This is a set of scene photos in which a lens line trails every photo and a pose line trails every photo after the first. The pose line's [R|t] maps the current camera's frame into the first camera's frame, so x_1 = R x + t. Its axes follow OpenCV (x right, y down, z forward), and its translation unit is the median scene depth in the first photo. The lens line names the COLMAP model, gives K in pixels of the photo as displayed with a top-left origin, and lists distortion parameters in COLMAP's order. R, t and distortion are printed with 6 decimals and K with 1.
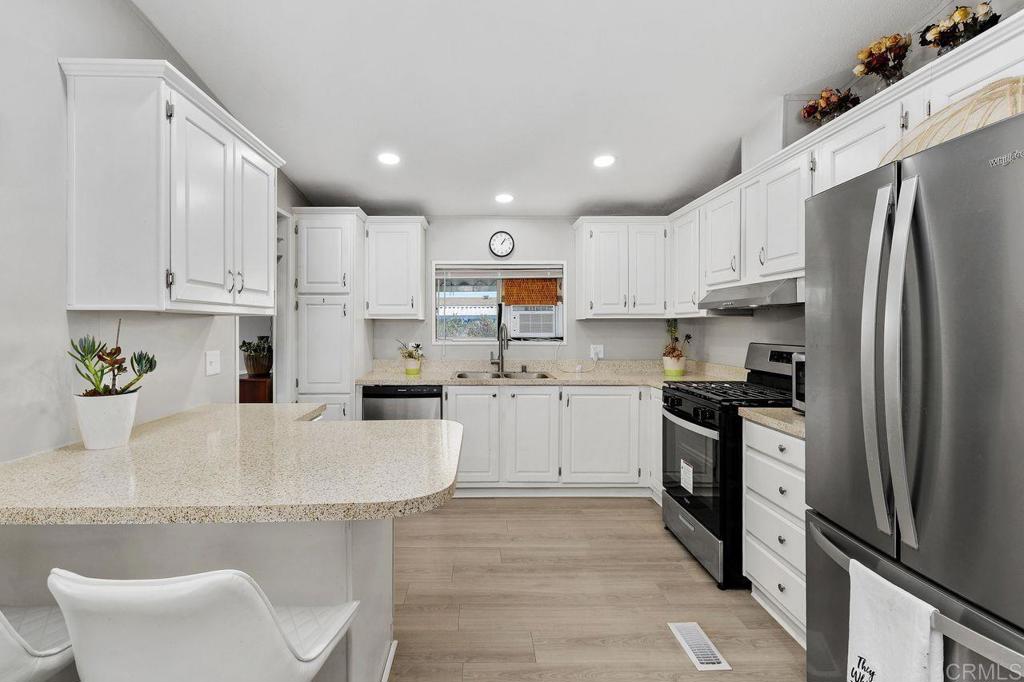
lens RADIAL K [[477.5, 0, 494.7], [0, 477.5, 323.1], [0, 0, 1]] dist [-0.001891, -0.000294]
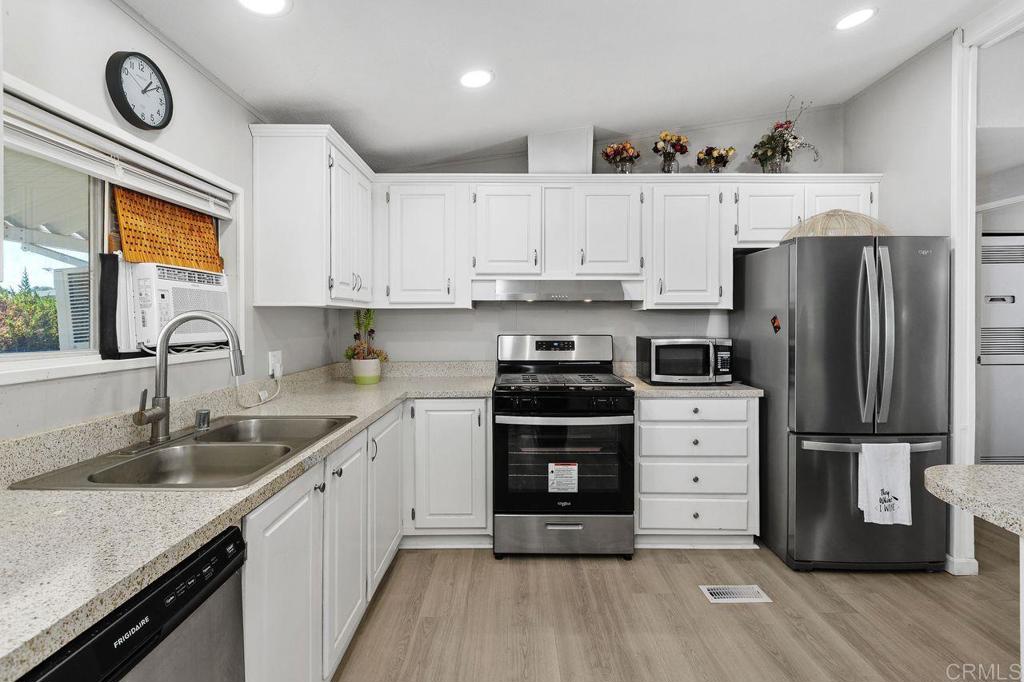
lens RADIAL K [[454.5, 0, 511.0], [0, 454.5, 325.9], [0, 0, 1]] dist [-0.000615, -0.000114]
pose [[0.038685, 0.000439, 0.999251, -0.369899], [0.001050, 0.999999, -0.000480, 0.016459], [-0.999251, 0.001068, 0.038684, 0.808783]]
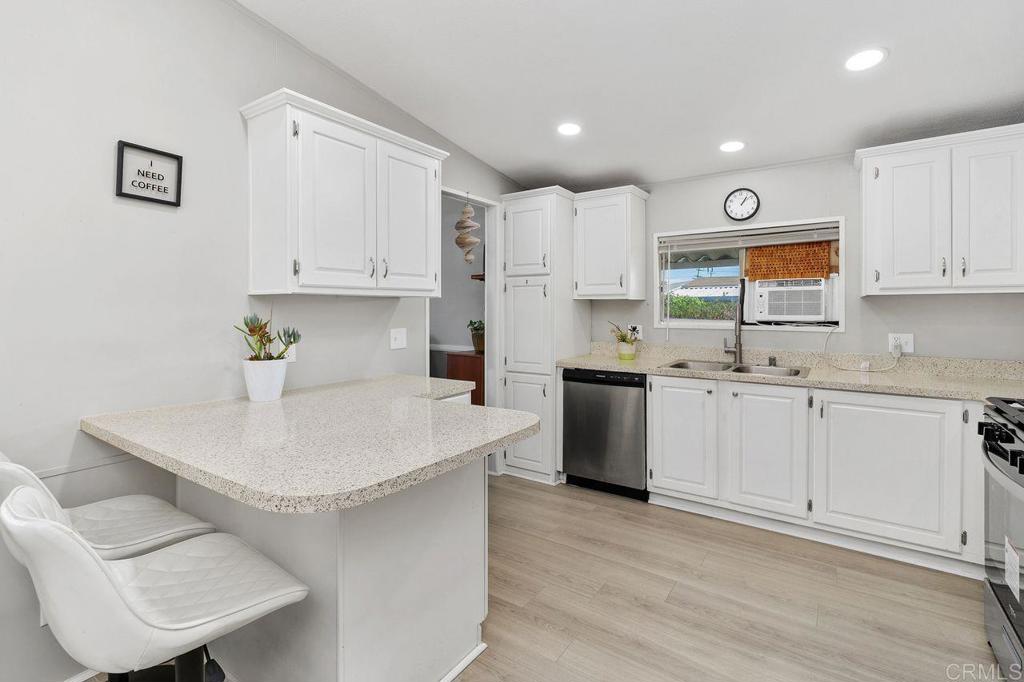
lens RADIAL K [[472.6, 0, 513.4], [0, 472.6, 305.9], [0, 0, 1]] dist [0.002178, -0.000382]
pose [[0.807024, -0.004742, -0.590500, 0.199669], [0.006009, 0.999982, 0.000182, 0.003099], [0.590489, -0.003695, 0.807038, 0.150641]]
